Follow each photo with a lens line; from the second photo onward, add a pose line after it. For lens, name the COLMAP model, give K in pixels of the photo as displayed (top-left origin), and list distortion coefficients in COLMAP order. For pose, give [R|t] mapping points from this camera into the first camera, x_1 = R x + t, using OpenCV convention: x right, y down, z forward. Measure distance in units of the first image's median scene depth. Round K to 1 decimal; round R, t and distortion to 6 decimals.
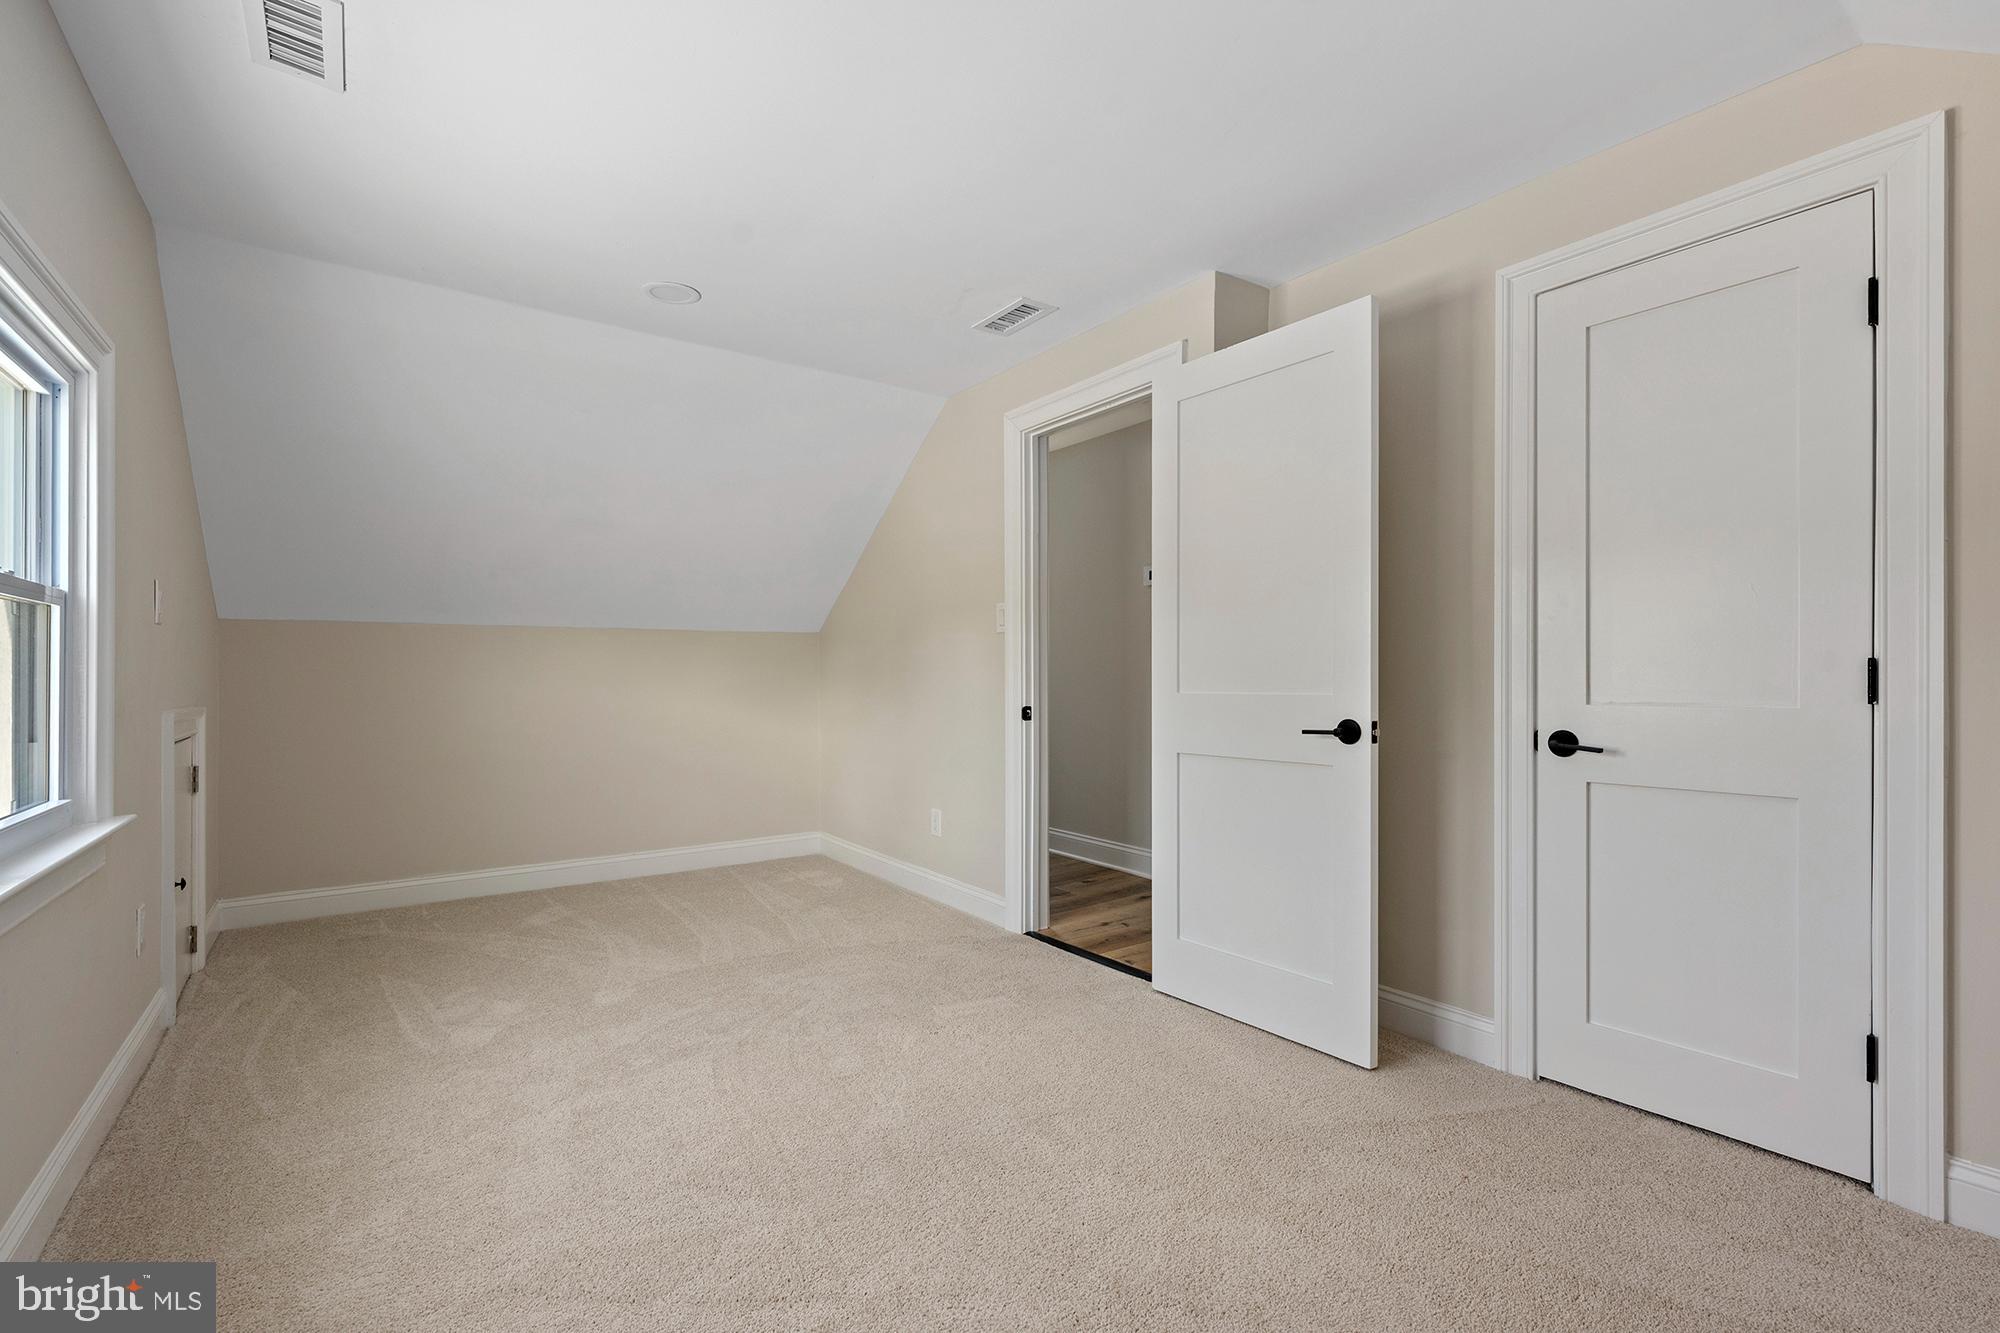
lens RADIAL K [[884.2, 0, 983.5], [0, 884.2, 668.0], [0, 0, 1]] dist [0.004832, 0.000184]
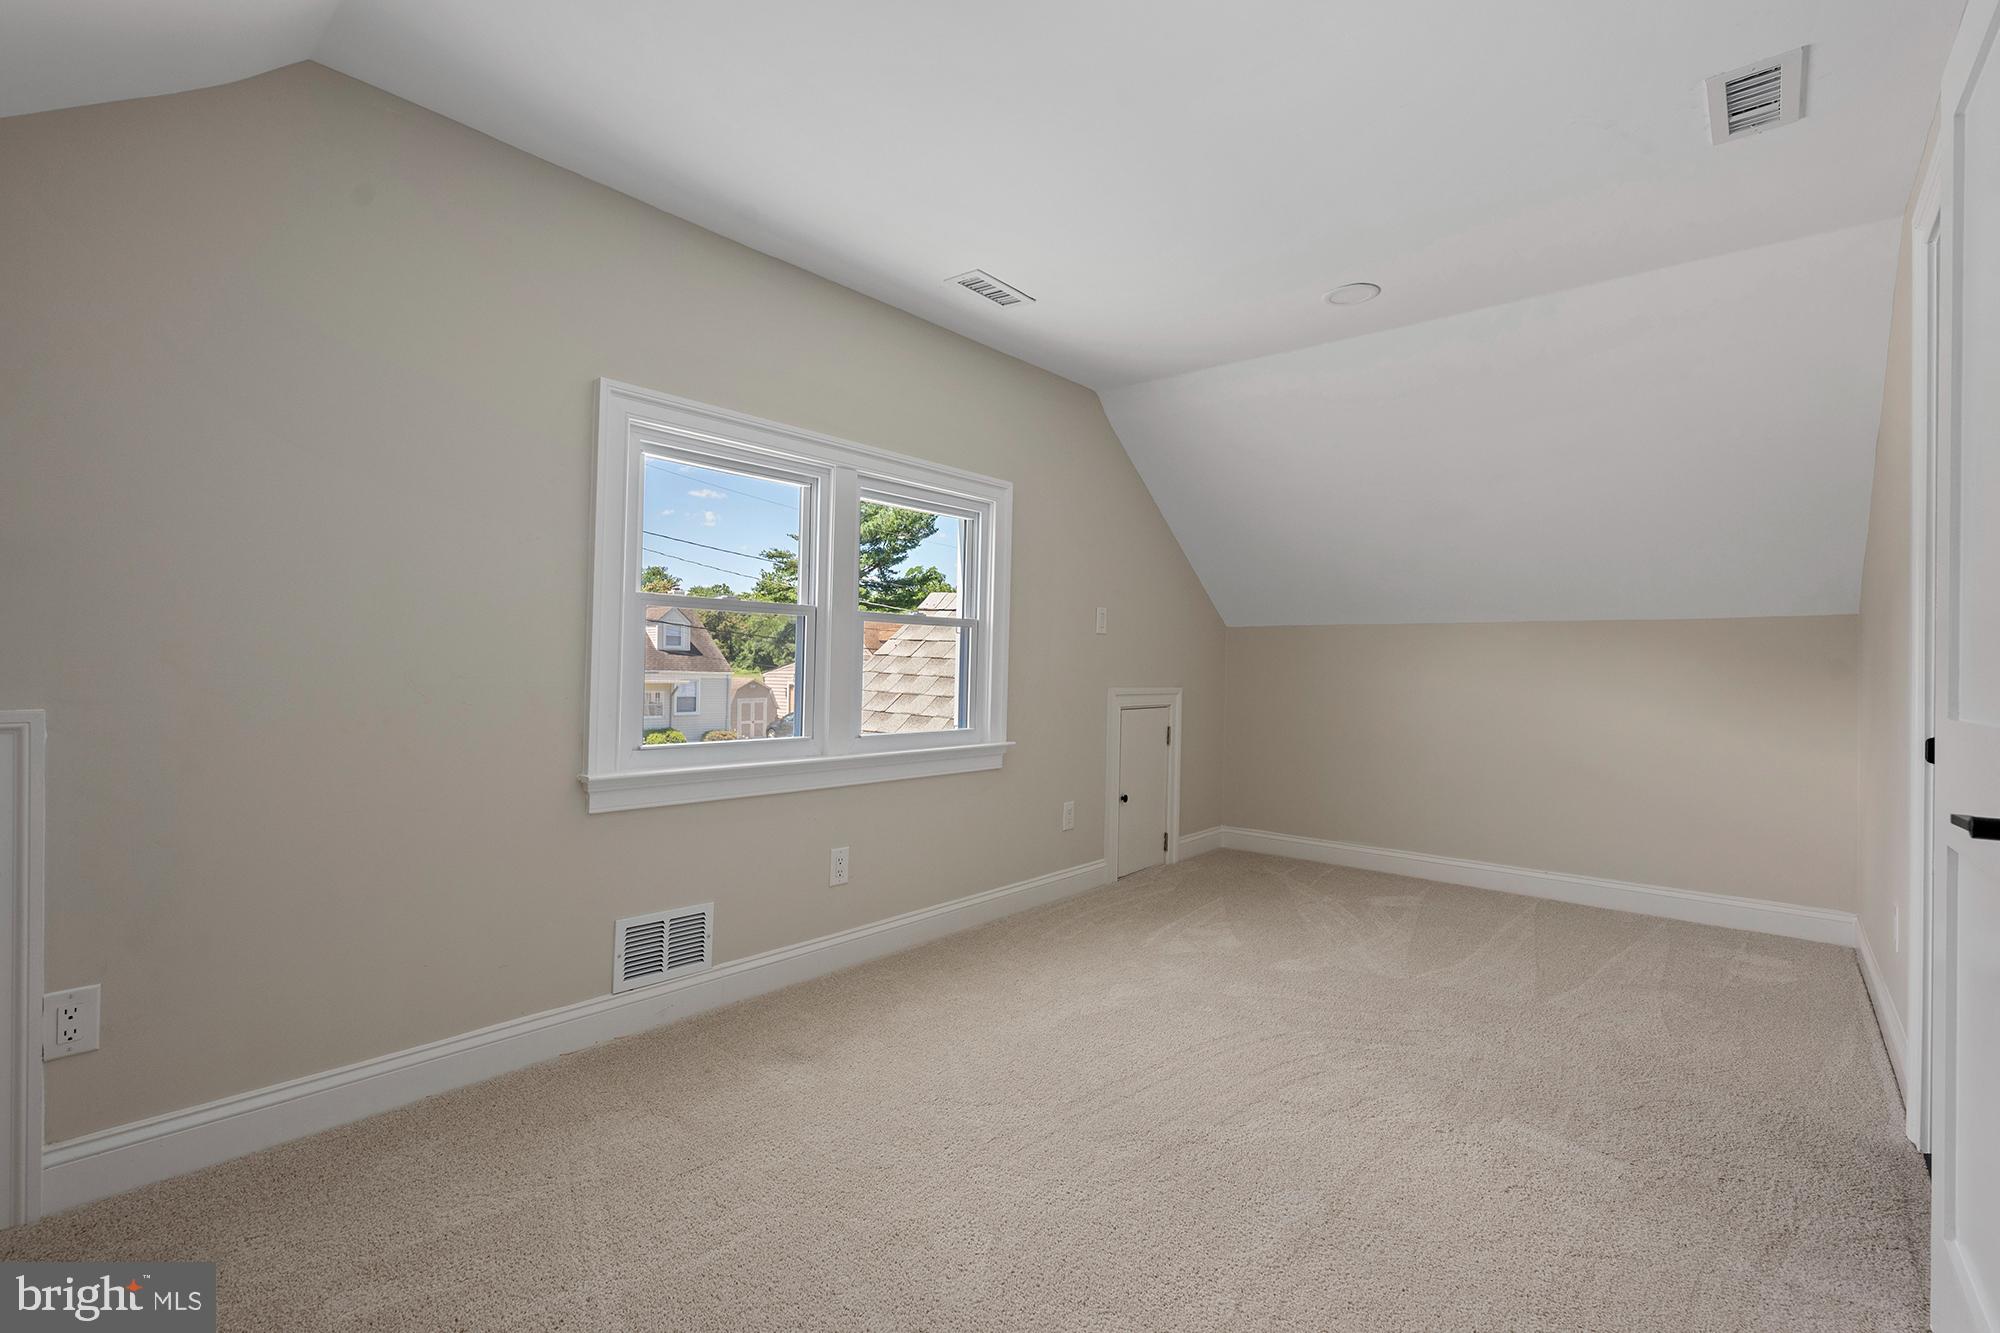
lens RADIAL K [[884.2, 0, 995.8], [0, 884.2, 648.9], [0, 0, 1]] dist [0.004832, 0.000184]
pose [[0.248588, -0.008423, -0.968573, 0.541212], [-0.007220, 0.999918, -0.010549, -0.004743], [0.968582, 0.009616, 0.248507, 0.368257]]
